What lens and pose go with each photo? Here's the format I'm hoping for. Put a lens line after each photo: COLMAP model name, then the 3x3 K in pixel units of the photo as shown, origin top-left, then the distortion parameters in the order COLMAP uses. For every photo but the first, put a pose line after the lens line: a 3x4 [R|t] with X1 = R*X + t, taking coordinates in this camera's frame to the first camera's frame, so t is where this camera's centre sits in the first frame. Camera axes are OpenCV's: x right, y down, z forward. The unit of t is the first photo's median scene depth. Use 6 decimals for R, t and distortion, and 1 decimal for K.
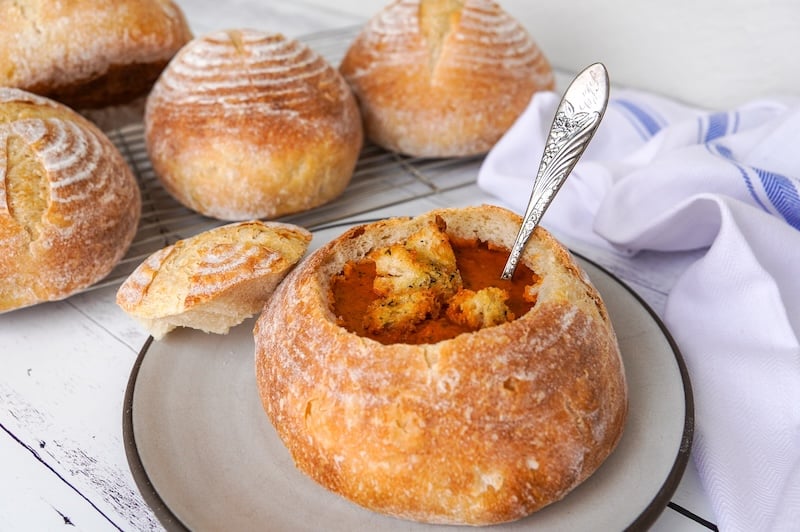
lens RADIAL K [[771.9, 0, 392.1], [0, 771.9, 291.0], [0, 0, 1]] dist [0.003292, 0.007288]
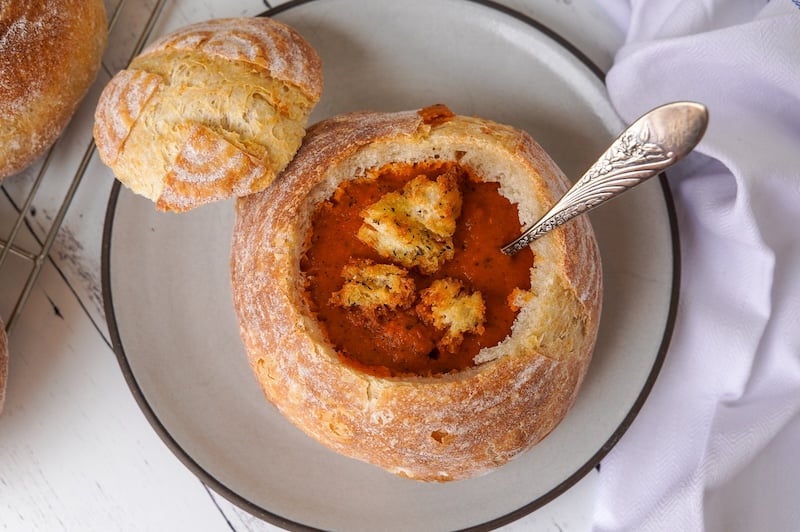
lens RADIAL K [[865.3, 0, 400.0], [0, 865.3, 266.0], [0, 0, 1]] dist [-0.000766, 0.011588]
pose [[0.962597, 0.270922, 0.002787, 0.036773], [-0.194401, 0.683478, 0.703609, -0.844873], [0.188718, -0.677834, 0.710581, 0.305017]]
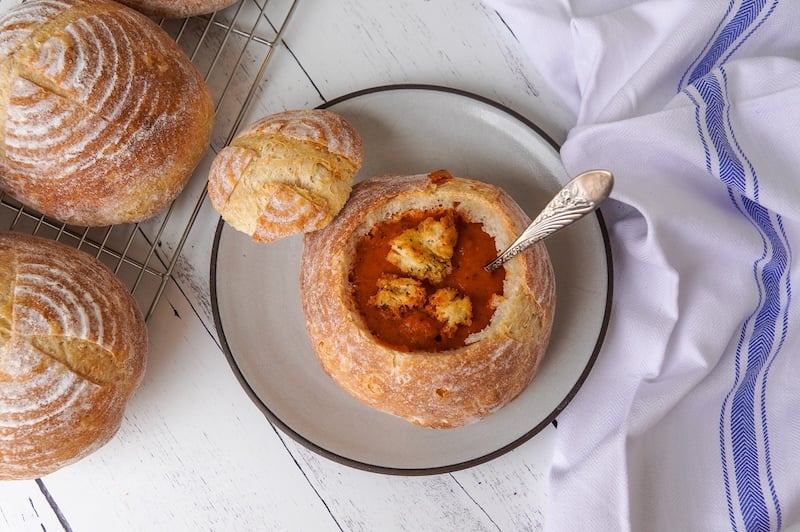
lens RADIAL K [[771.9, 0, 392.1], [0, 771.9, 291.0], [0, 0, 1]] dist [0.003292, 0.007288]
pose [[0.961142, 0.274079, -0.032963, 0.053202], [-0.173966, 0.694082, 0.698560, -1.086757], [0.214339, -0.665681, 0.714792, -0.007394]]
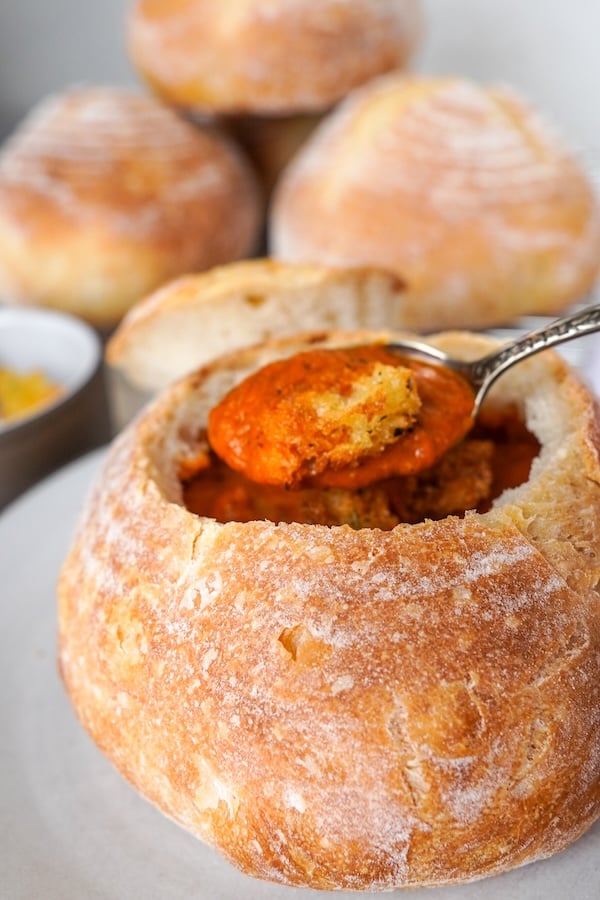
lens RADIAL K [[868.3, 0, 350.3], [0, 868.3, 503.5], [0, 0, 1]] dist [0.003292, 0.007288]
pose [[0.845158, 0.292298, -0.447515, 0.412327], [-0.279739, 0.955299, 0.095658, -0.030146], [0.455471, 0.044341, 0.889146, 0.493747]]
